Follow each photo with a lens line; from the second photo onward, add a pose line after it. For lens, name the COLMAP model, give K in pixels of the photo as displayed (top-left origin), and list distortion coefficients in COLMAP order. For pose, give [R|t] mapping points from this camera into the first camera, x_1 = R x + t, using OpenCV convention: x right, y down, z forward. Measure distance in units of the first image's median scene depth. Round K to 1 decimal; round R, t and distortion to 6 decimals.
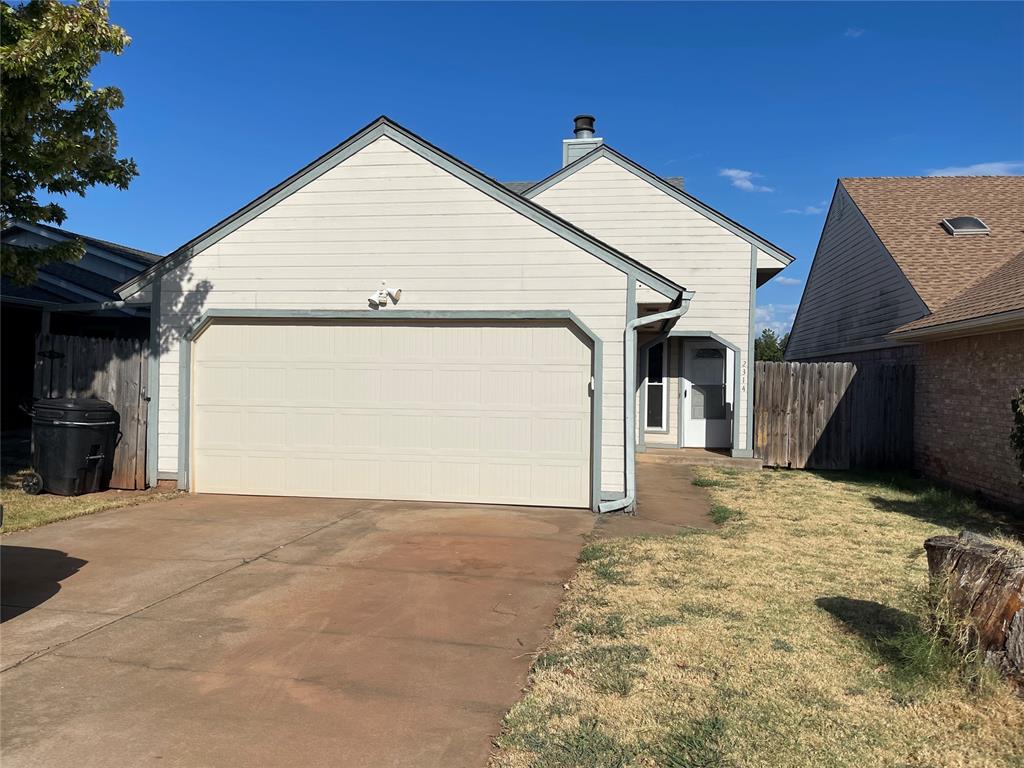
lens RADIAL K [[779.5, 0, 510.4], [0, 779.5, 392.8], [0, 0, 1]] dist [0.058219, -0.075255]
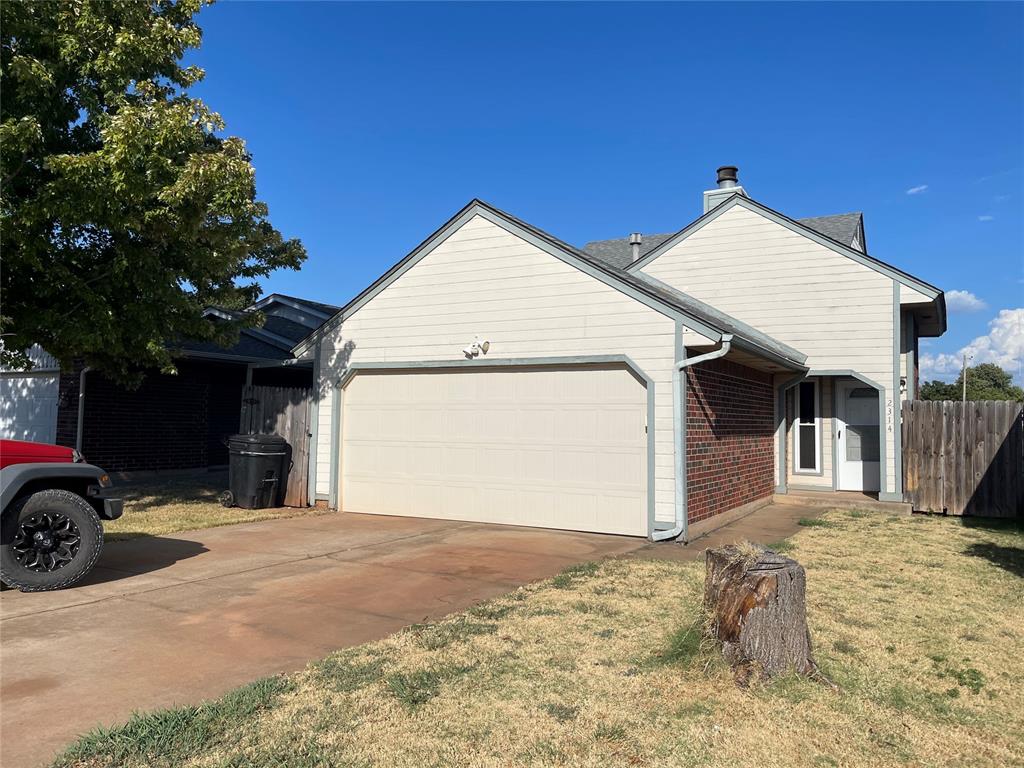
lens RADIAL K [[779.5, 0, 520.1], [0, 779.5, 387.9], [0, 0, 1]] dist [0.058219, -0.075255]
pose [[0.944045, -0.018596, -0.329291, 0.275487], [-0.003074, 0.997870, -0.065166, 0.012759], [0.329802, 0.062532, 0.941977, -0.081447]]
